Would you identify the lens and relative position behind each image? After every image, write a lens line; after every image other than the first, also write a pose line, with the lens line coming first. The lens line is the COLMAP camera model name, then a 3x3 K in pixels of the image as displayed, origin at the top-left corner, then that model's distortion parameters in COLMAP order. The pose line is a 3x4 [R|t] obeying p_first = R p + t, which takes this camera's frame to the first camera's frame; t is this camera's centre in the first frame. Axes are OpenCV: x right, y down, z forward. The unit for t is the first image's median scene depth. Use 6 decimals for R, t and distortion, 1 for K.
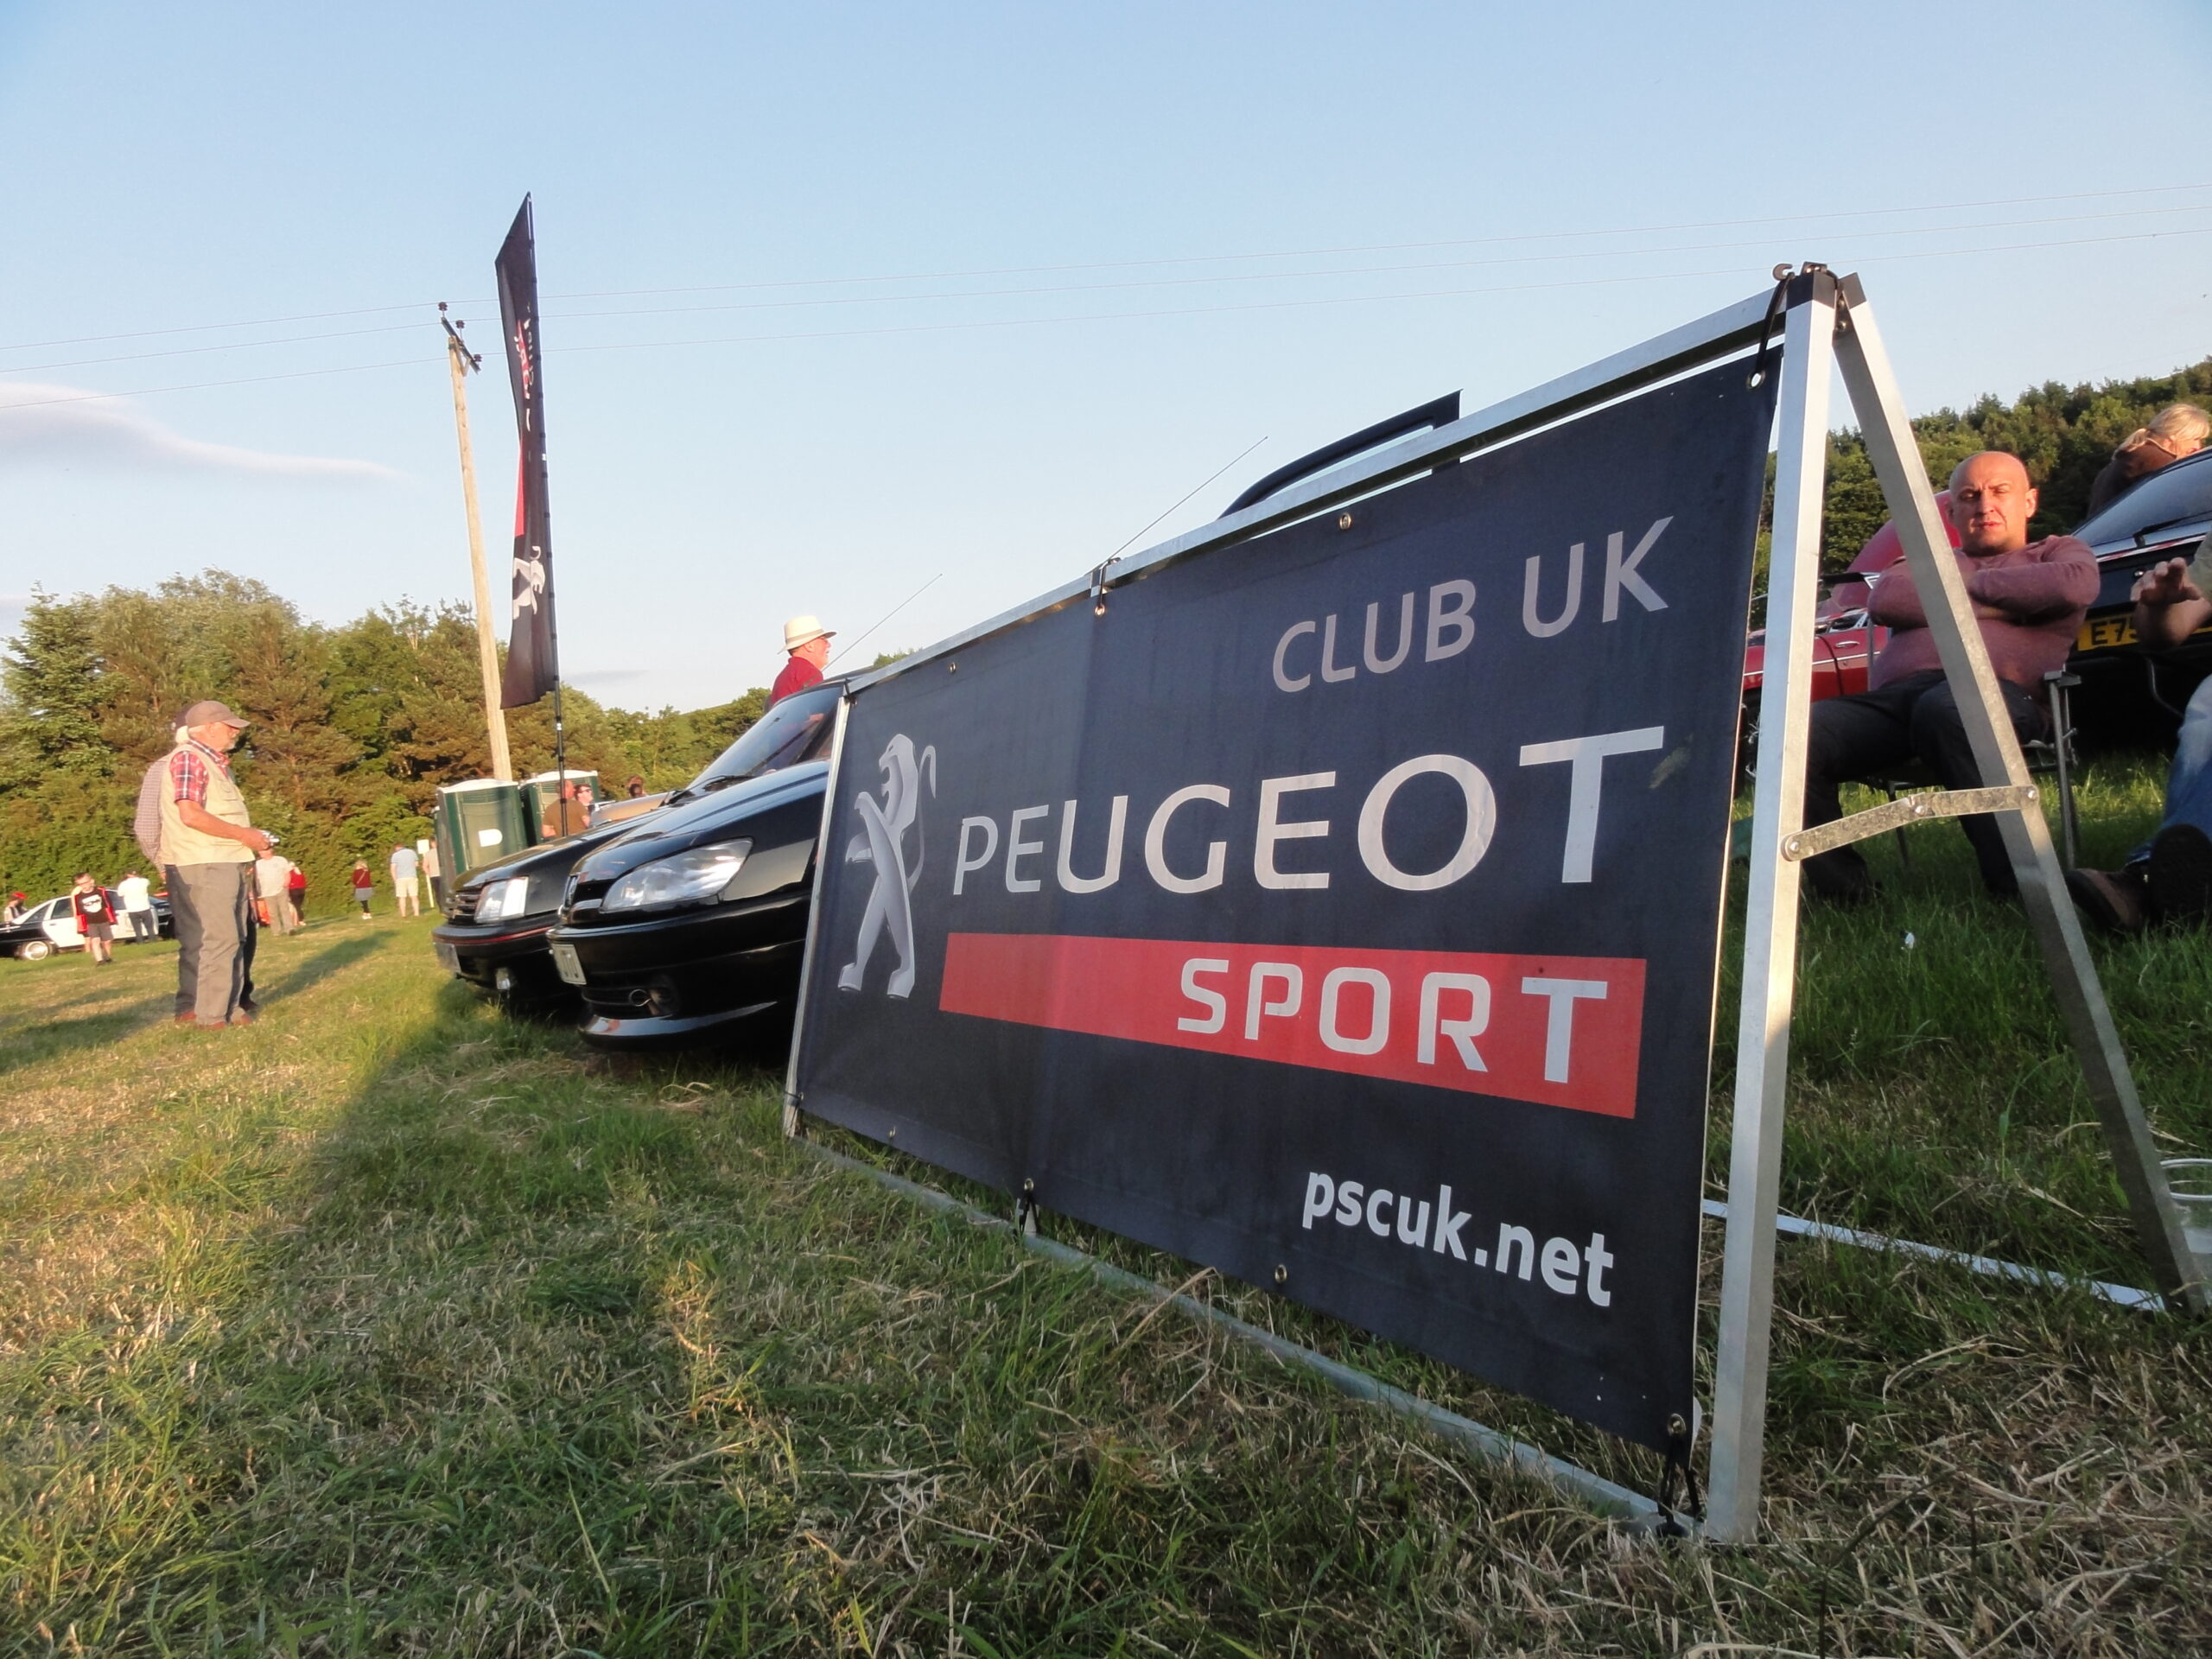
lens RADIAL K [[1559.3, 0, 1106.0], [0, 1559.3, 829.5], [0, 0, 1]] dist [-0.002266, 0.000547]
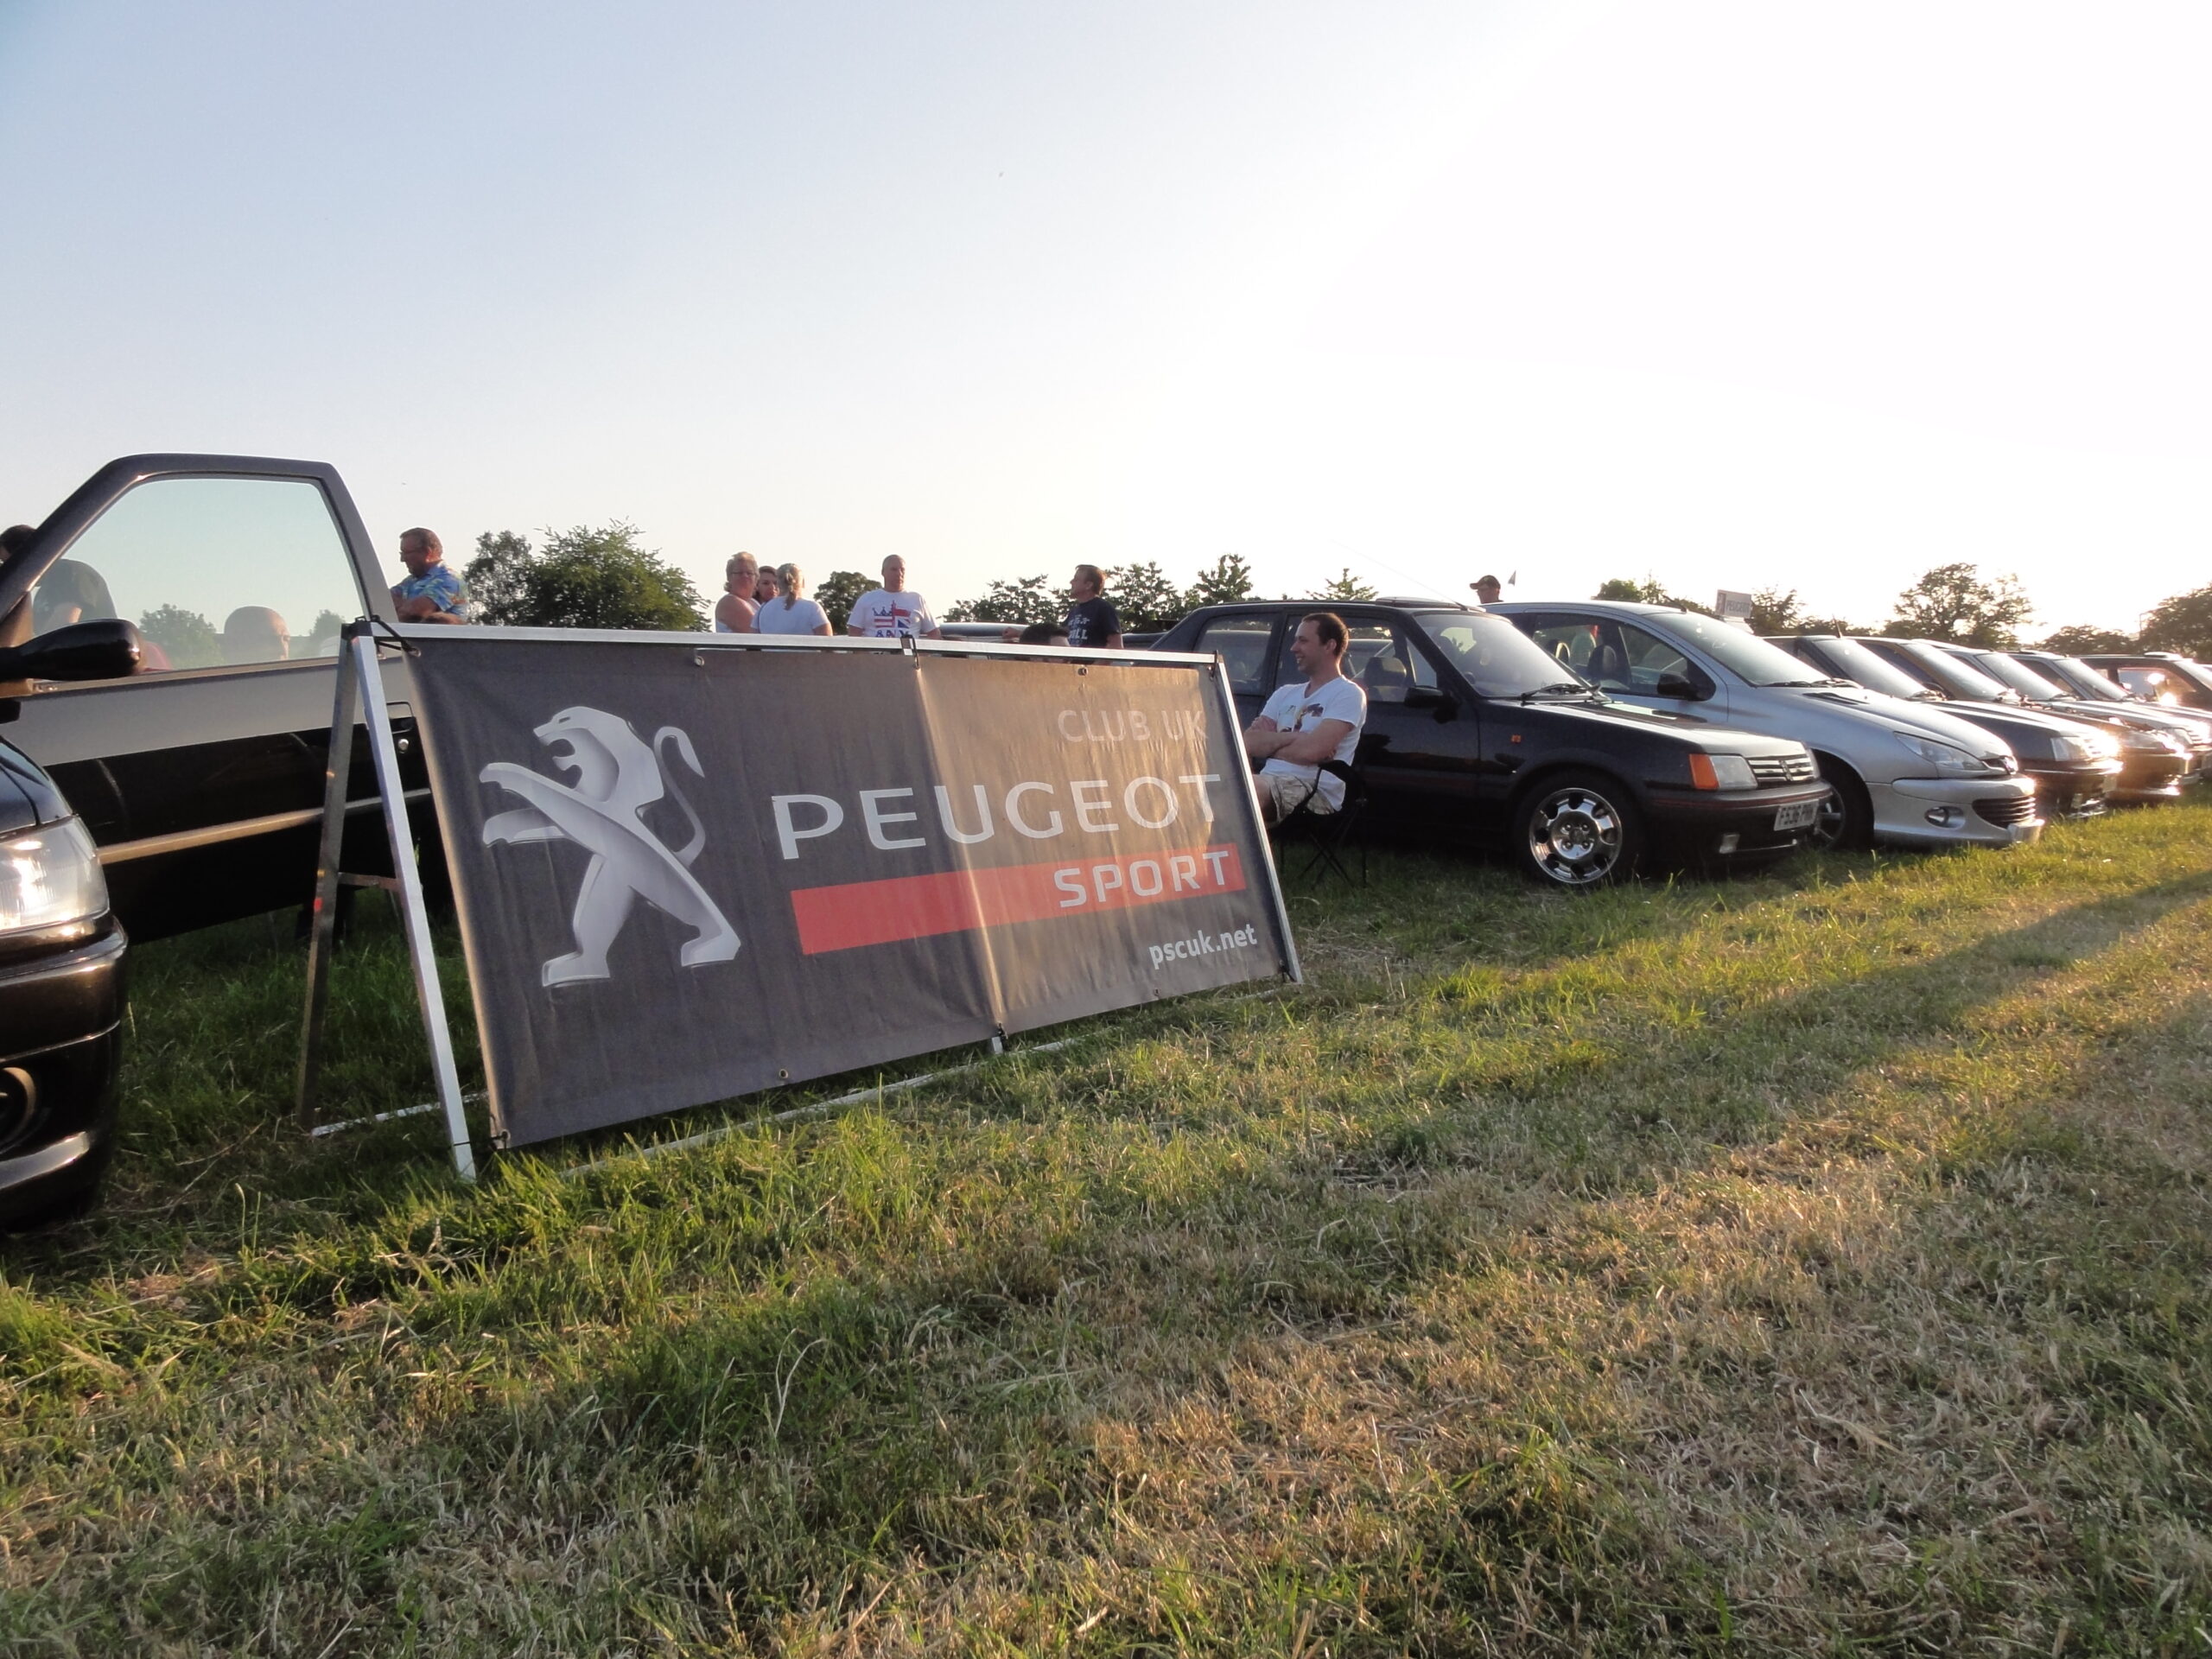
lens RADIAL K [[1559.3, 0, 1106.0], [0, 1559.3, 829.5], [0, 0, 1]] dist [-0.002266, 0.000547]
pose [[-0.375700, 0.090143, 0.922347, -1.897851], [0.090296, 0.994083, -0.060374, 0.167273], [-0.922332, 0.060602, -0.381617, 1.820426]]
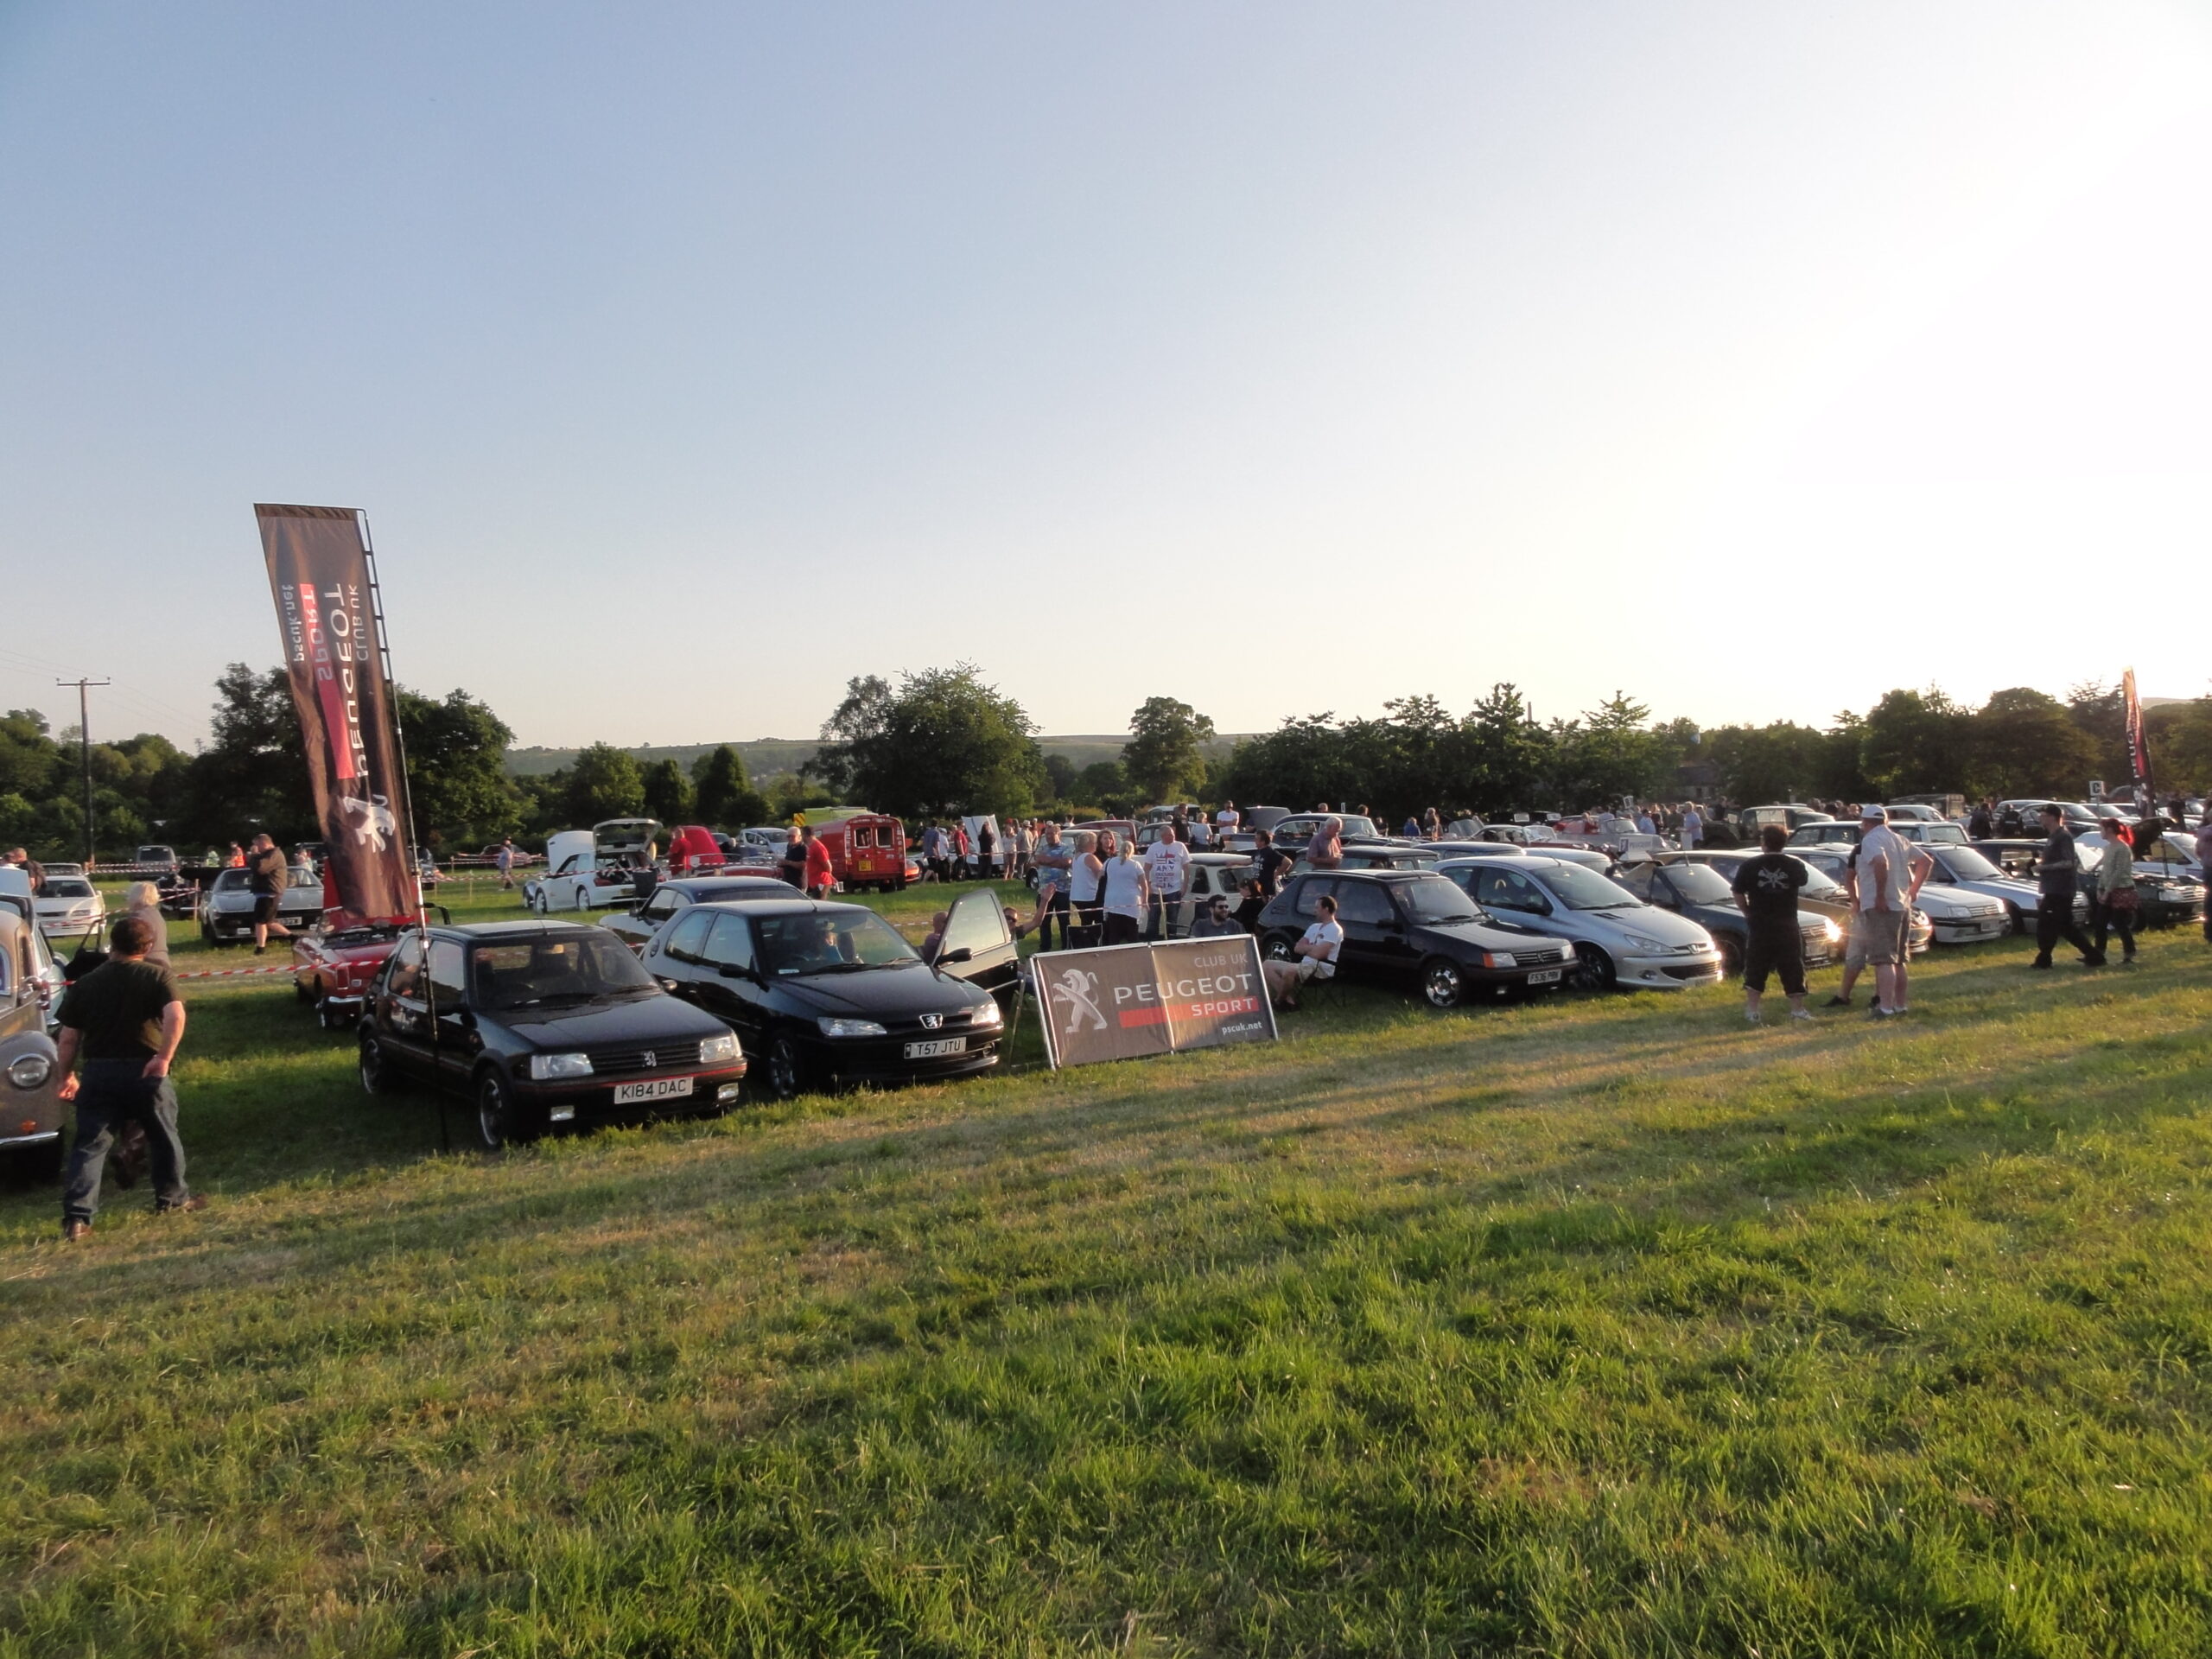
lens RADIAL K [[1559.3, 0, 1106.0], [0, 1559.3, 829.5], [0, 0, 1]] dist [-0.002266, 0.000547]
pose [[-0.182819, 0.149137, 0.971769, -7.138399], [0.076785, 0.987574, -0.137117, 0.247132], [-0.980144, 0.049550, -0.191998, 2.858874]]
